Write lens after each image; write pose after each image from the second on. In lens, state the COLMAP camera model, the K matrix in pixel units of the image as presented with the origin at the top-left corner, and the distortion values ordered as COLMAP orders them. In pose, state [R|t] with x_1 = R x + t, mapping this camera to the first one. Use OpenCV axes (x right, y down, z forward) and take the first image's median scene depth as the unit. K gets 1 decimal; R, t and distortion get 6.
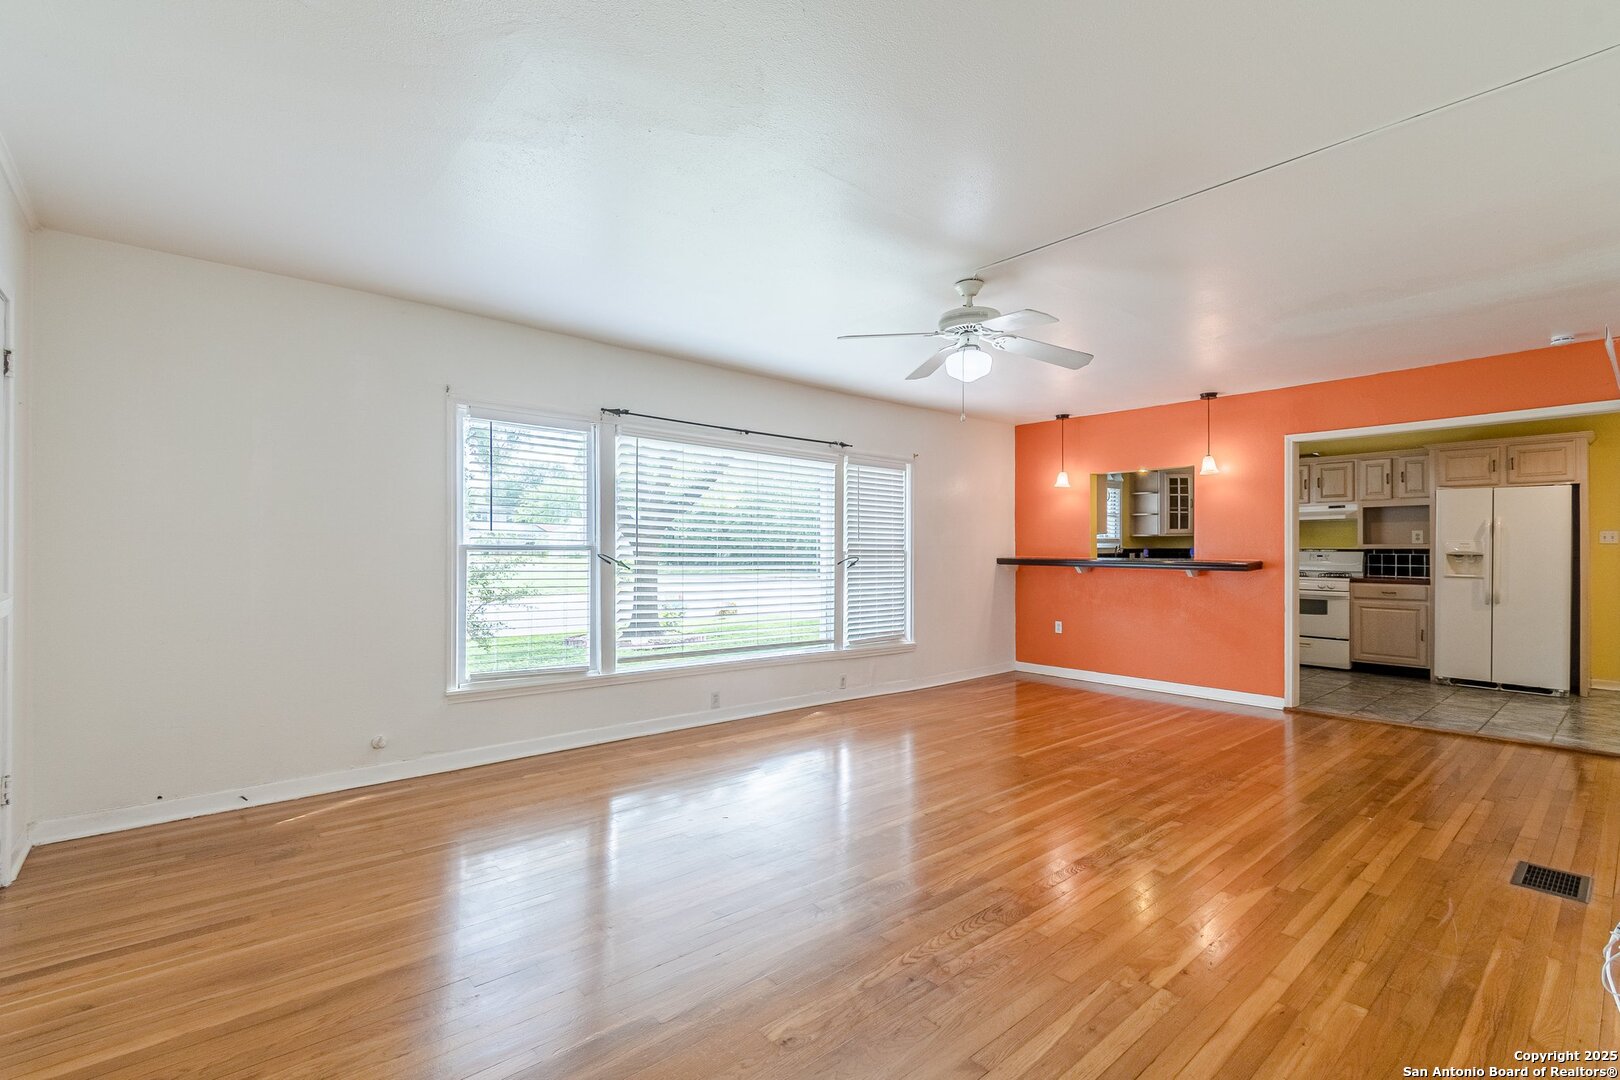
lens RADIAL K [[727.6, 0, 810.0], [0, 727.6, 540.0], [0, 0, 1]] dist [-0.001513, -0.000697]
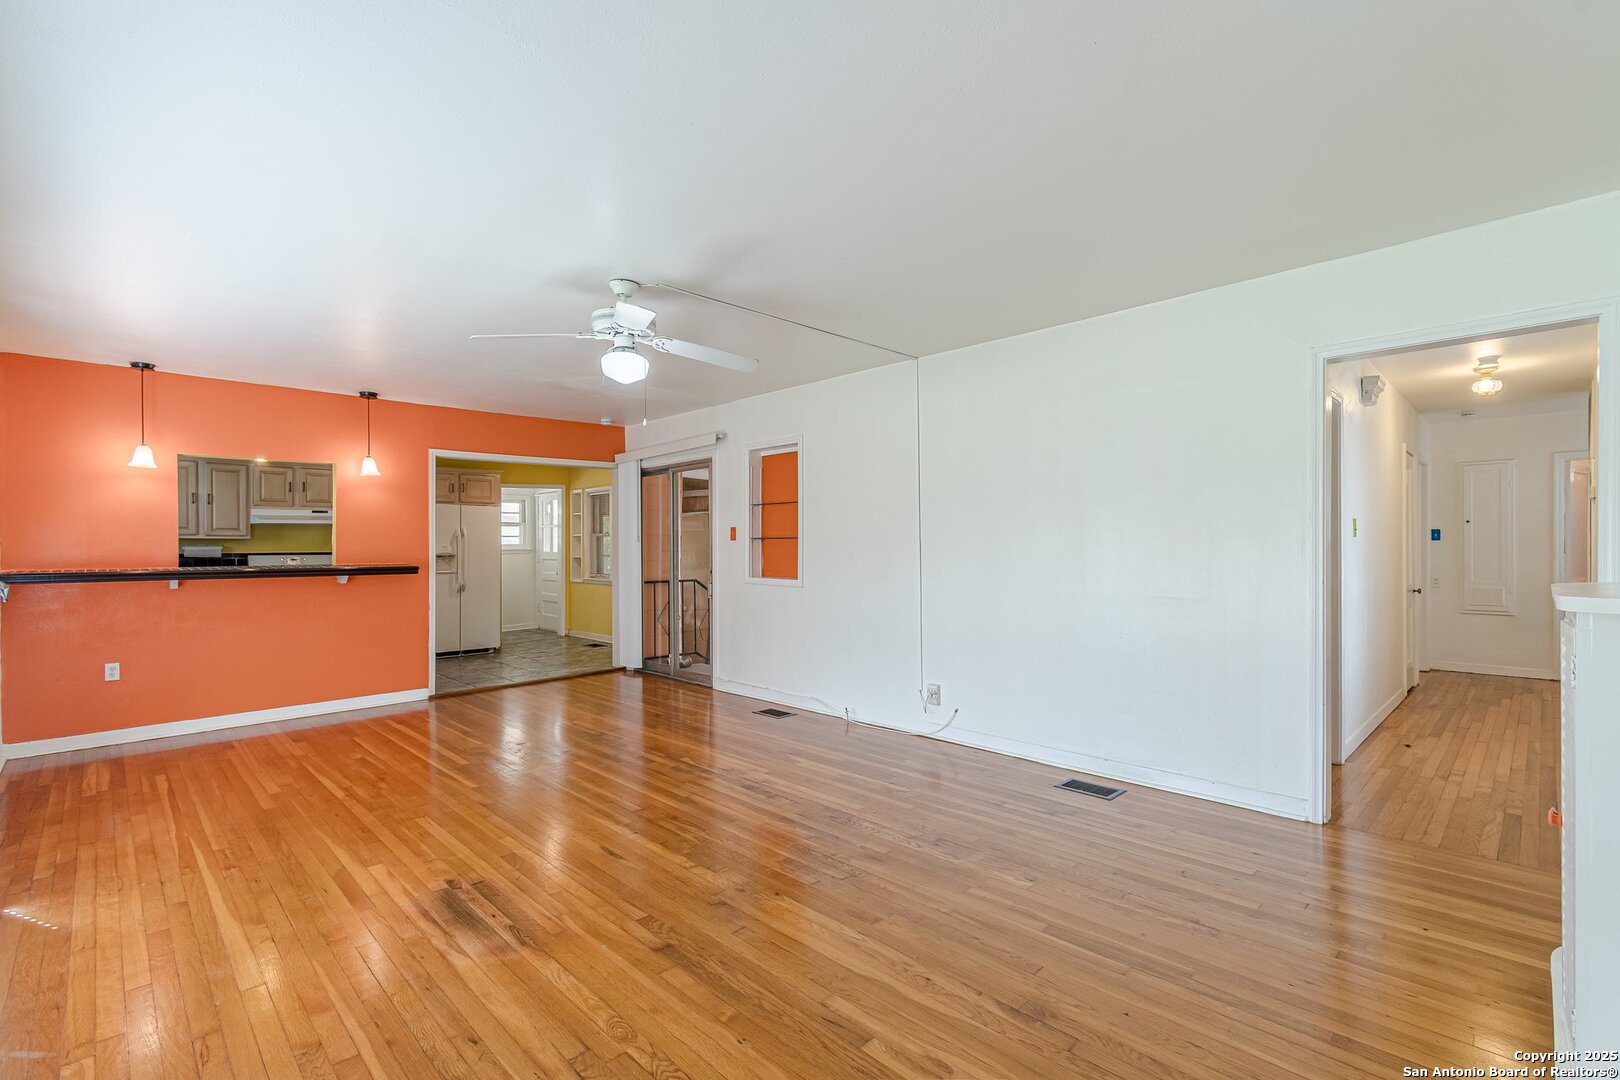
lens RADIAL K [[718.9, 0, 811.5], [0, 718.9, 546.3], [0, 0, 1]] dist [0.001965, -0.000311]
pose [[-0.072460, -0.002149, 0.997369, -0.428070], [-0.002435, 0.999995, 0.001977, 0.000087], [-0.997368, -0.002285, -0.072465, 0.453073]]
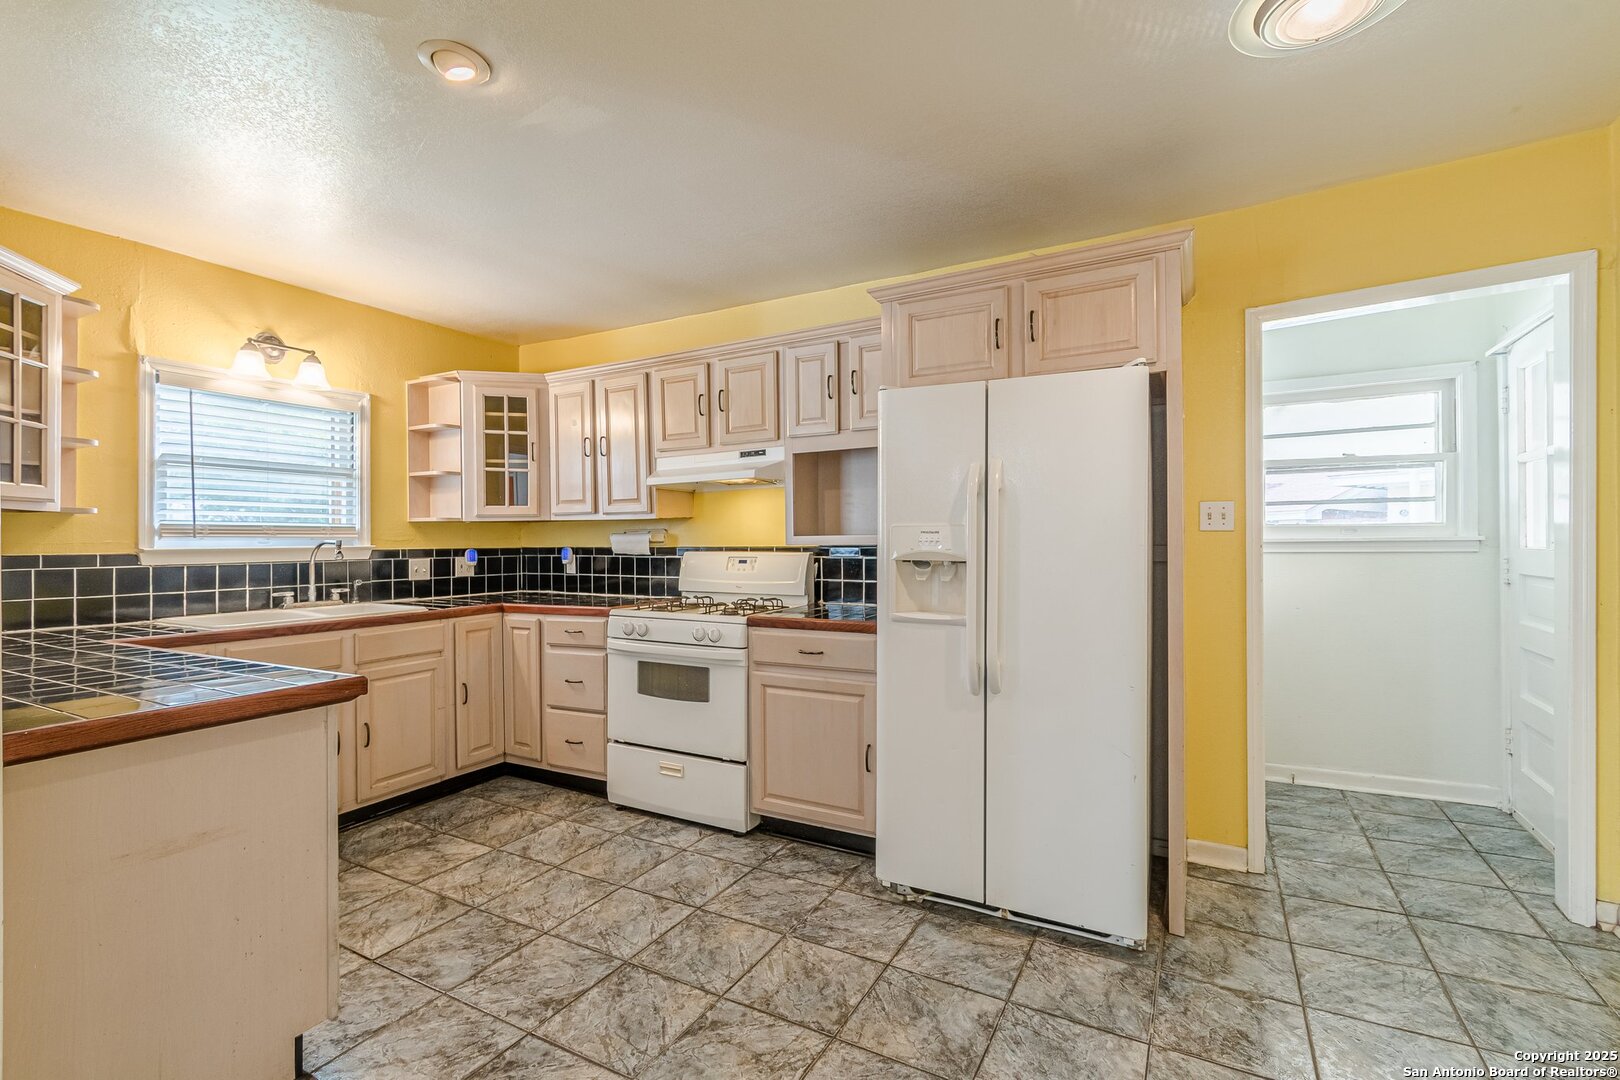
lens RADIAL K [[714.7, 0, 813.0], [0, 714.7, 539.1], [0, 0, 1]] dist [0.000553, 0.000048]
pose [[0.935656, -0.006257, 0.352859, 0.730481], [0.005733, 0.999980, 0.002531, 0.008100], [-0.352868, -0.000346, 0.935673, 0.691640]]
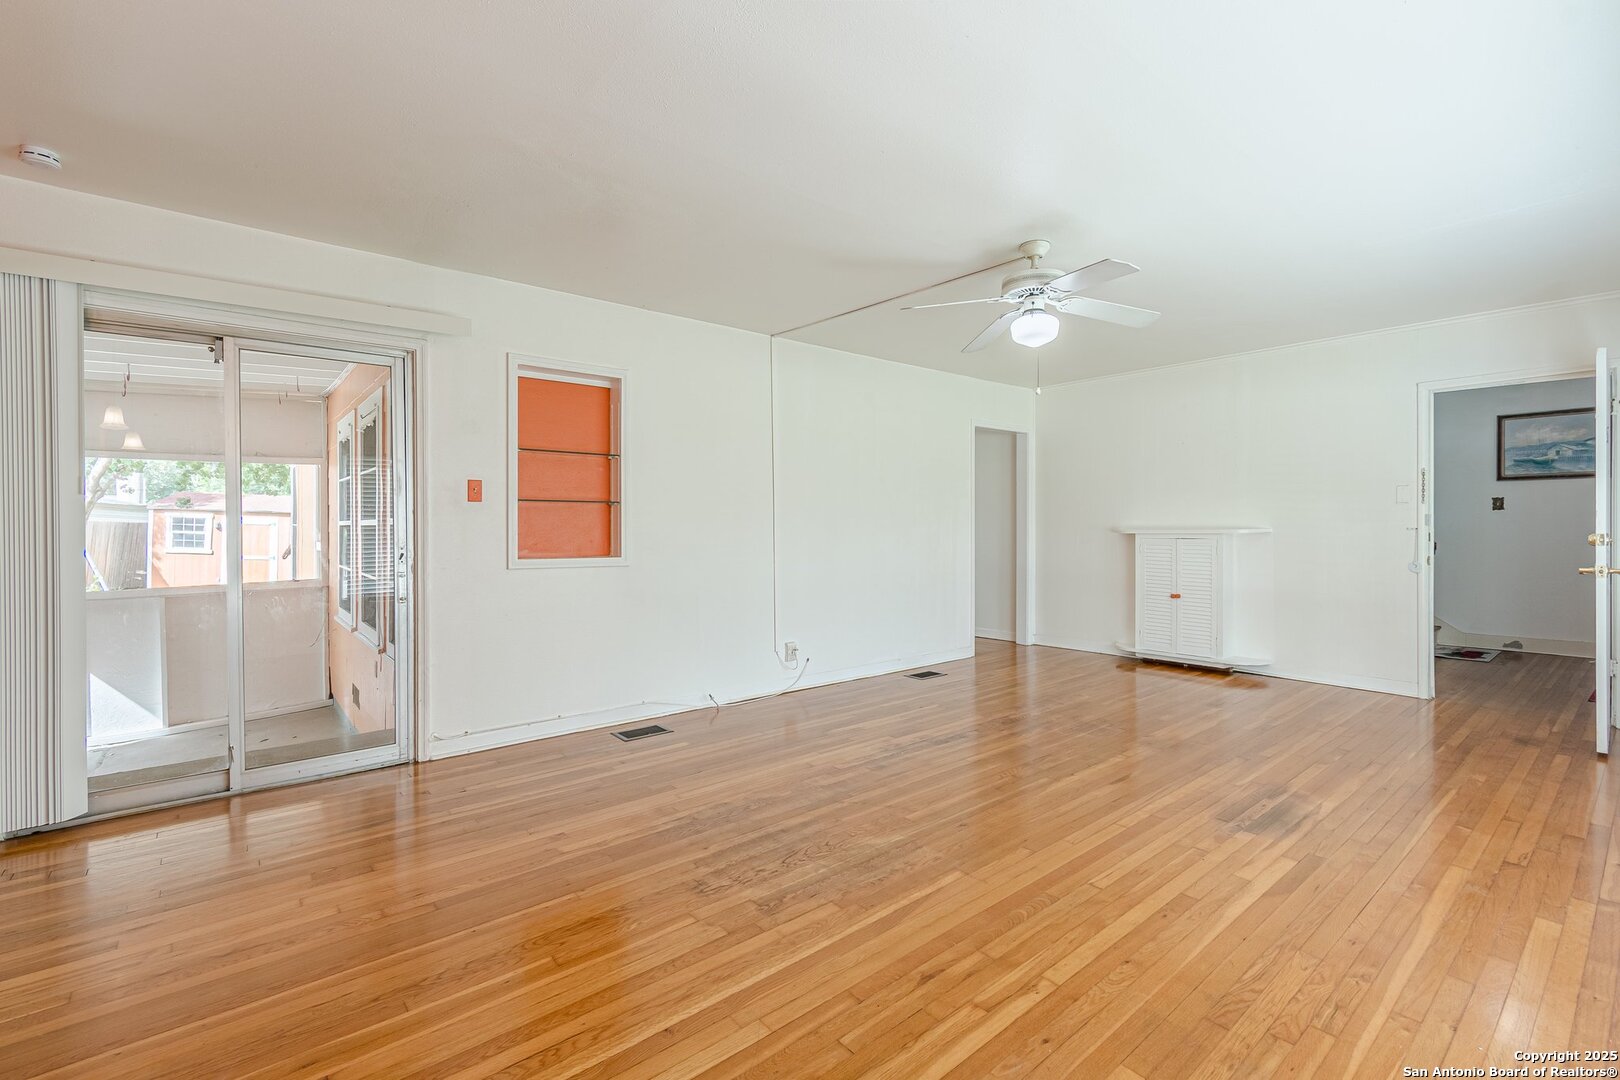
lens RADIAL K [[714.7, 0, 813.0], [0, 714.7, 539.1], [0, 0, 1]] dist [0.000553, 0.000048]
pose [[-0.999832, -0.003927, 0.017894, 0.275892], [-0.003662, 0.999883, 0.014836, 0.015432], [-0.017950, 0.014768, -0.999730, 1.088156]]
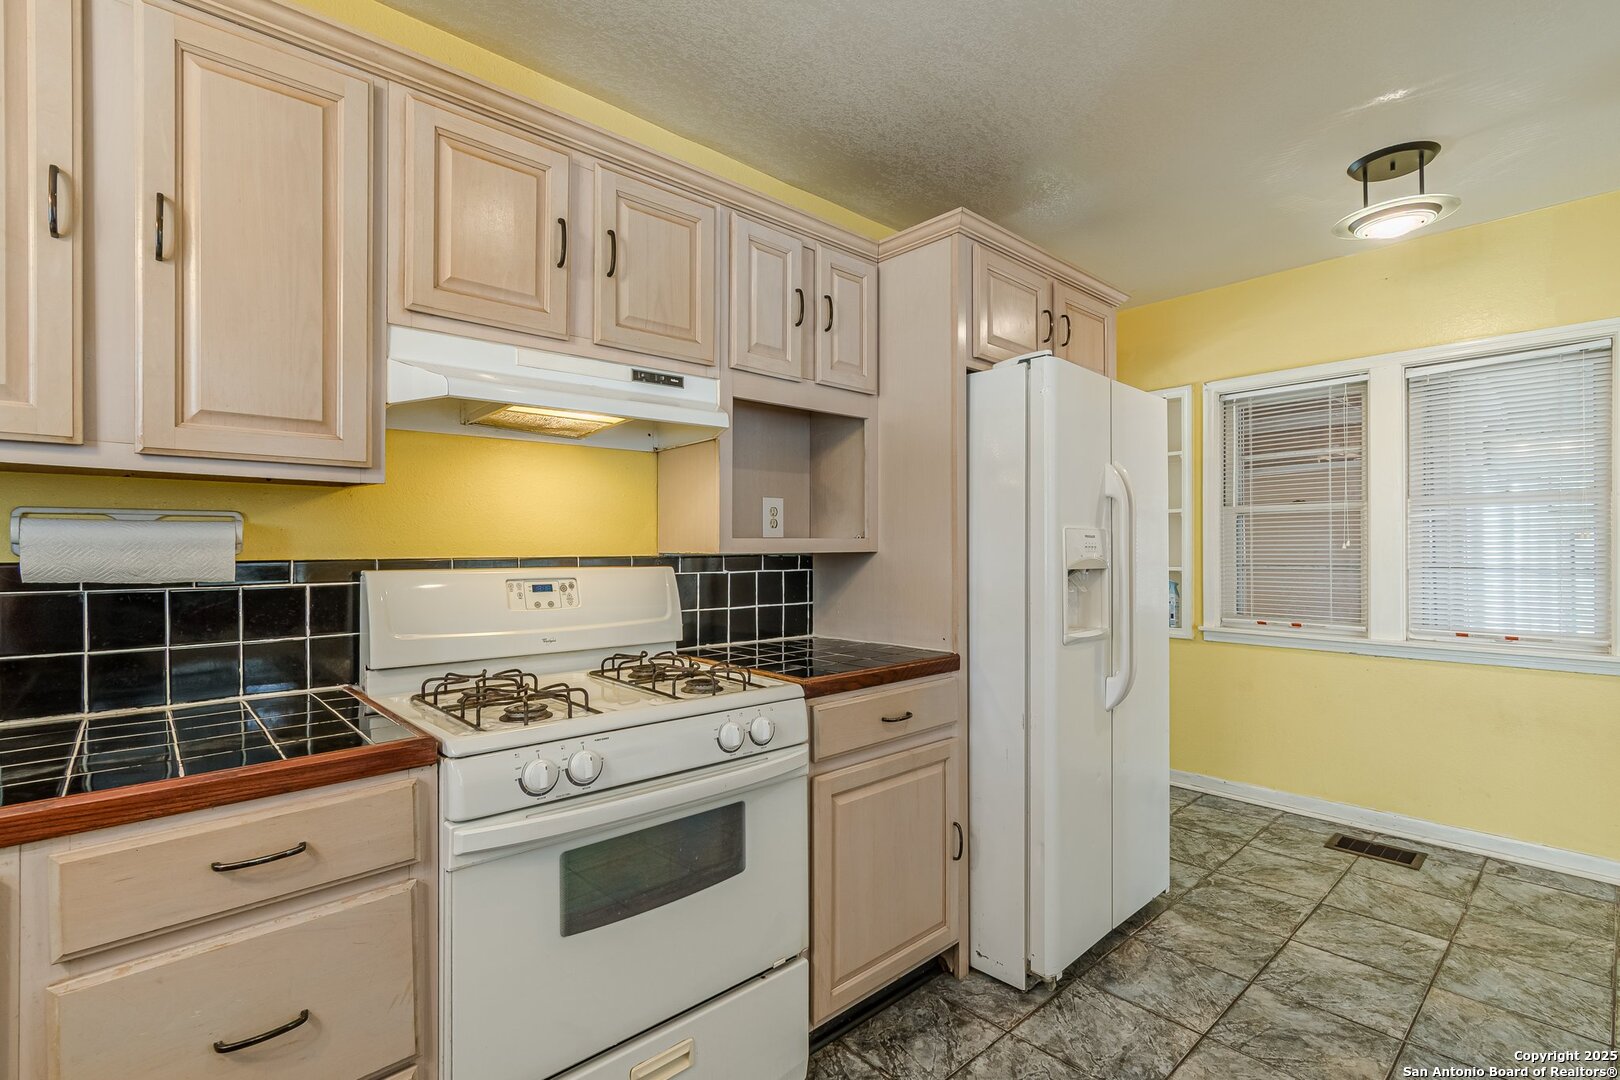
lens RADIAL K [[740.3, 0, 813.3], [0, 740.3, 548.7], [0, 0, 1]] dist [-0.000336, -0.000603]
pose [[-0.026770, 0.001504, 0.999640, 0.584437], [-0.002084, 0.999997, -0.001560, 0.012146], [-0.999639, -0.002125, -0.026767, 1.160355]]
